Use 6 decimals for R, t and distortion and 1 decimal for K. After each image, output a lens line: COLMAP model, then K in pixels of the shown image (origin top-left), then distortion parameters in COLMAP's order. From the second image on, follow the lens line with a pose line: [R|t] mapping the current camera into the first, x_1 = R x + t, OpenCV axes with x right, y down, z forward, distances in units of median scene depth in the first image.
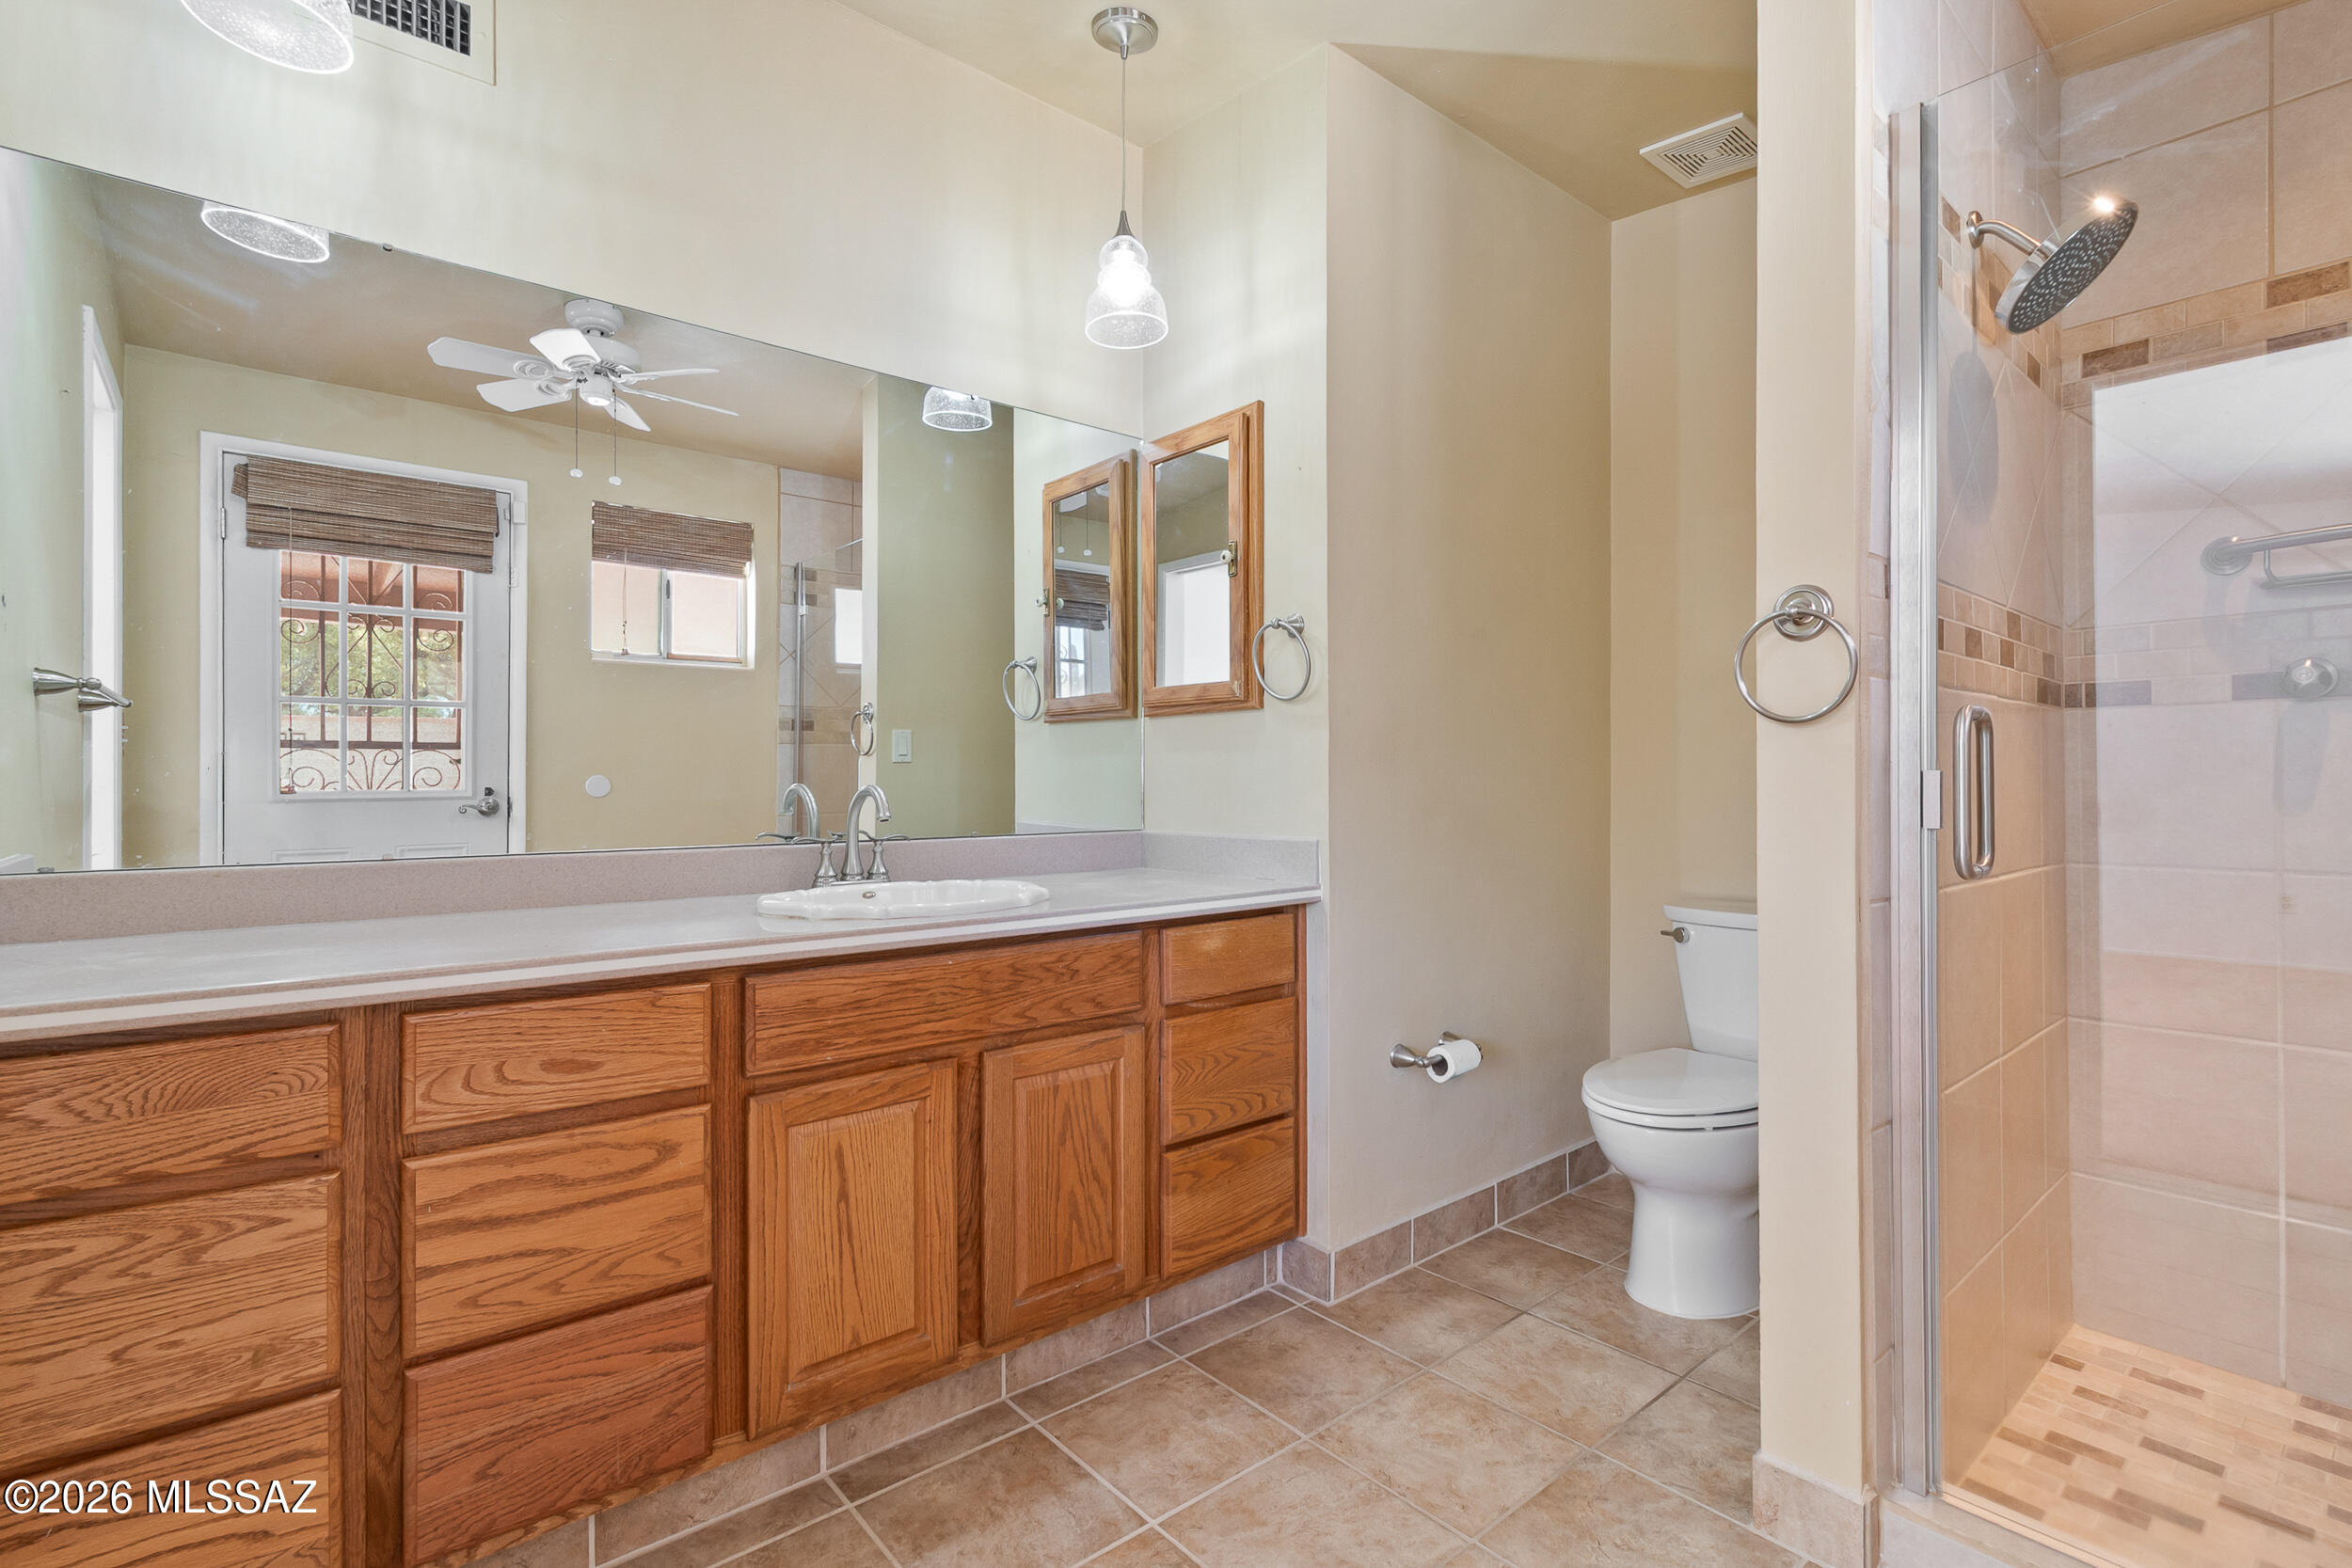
lens RADIAL K [[1100.2, 0, 1183.4], [0, 1100.2, 795.4], [0, 0, 1]] dist [-0.001720, -0.000077]
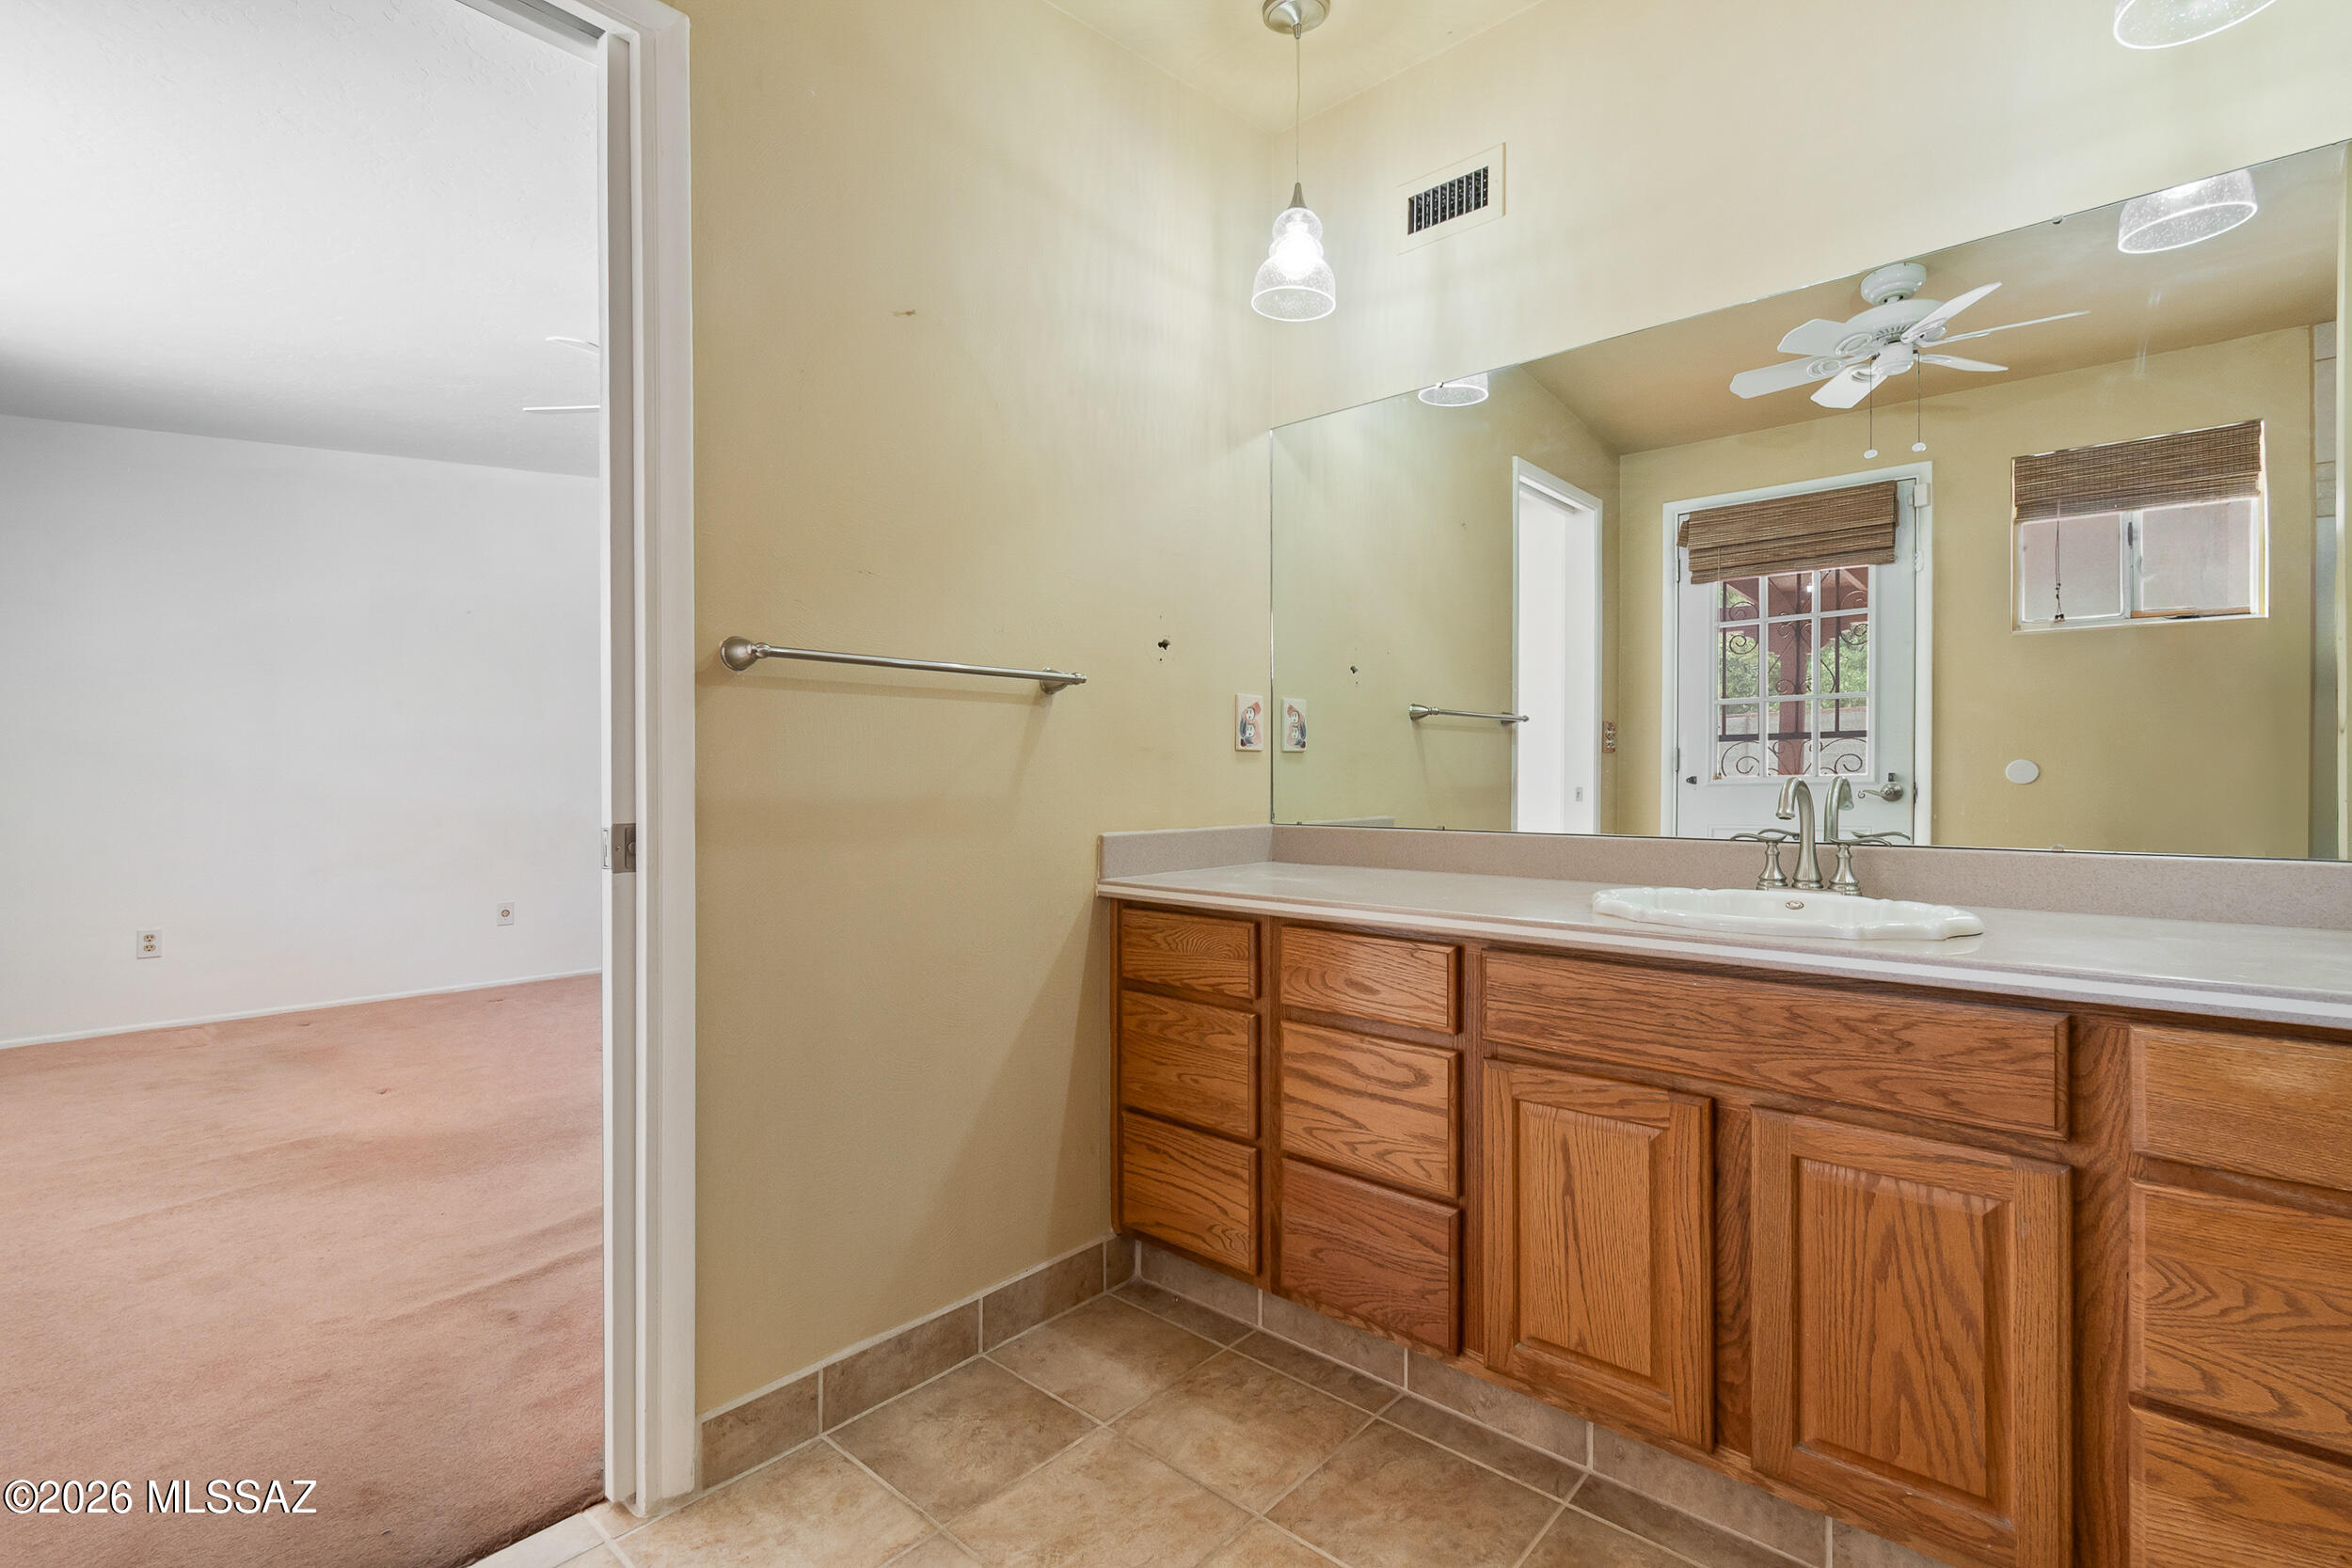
lens RADIAL K [[1050.9, 0, 1195.6], [0, 1050.9, 786.0], [0, 0, 1]] dist [0.001111, -0.000128]
pose [[0.148575, 0.014830, -0.988790, 0.532140], [-0.006590, 0.999880, 0.014007, -0.011009], [0.988879, 0.004435, 0.148655, 0.488083]]
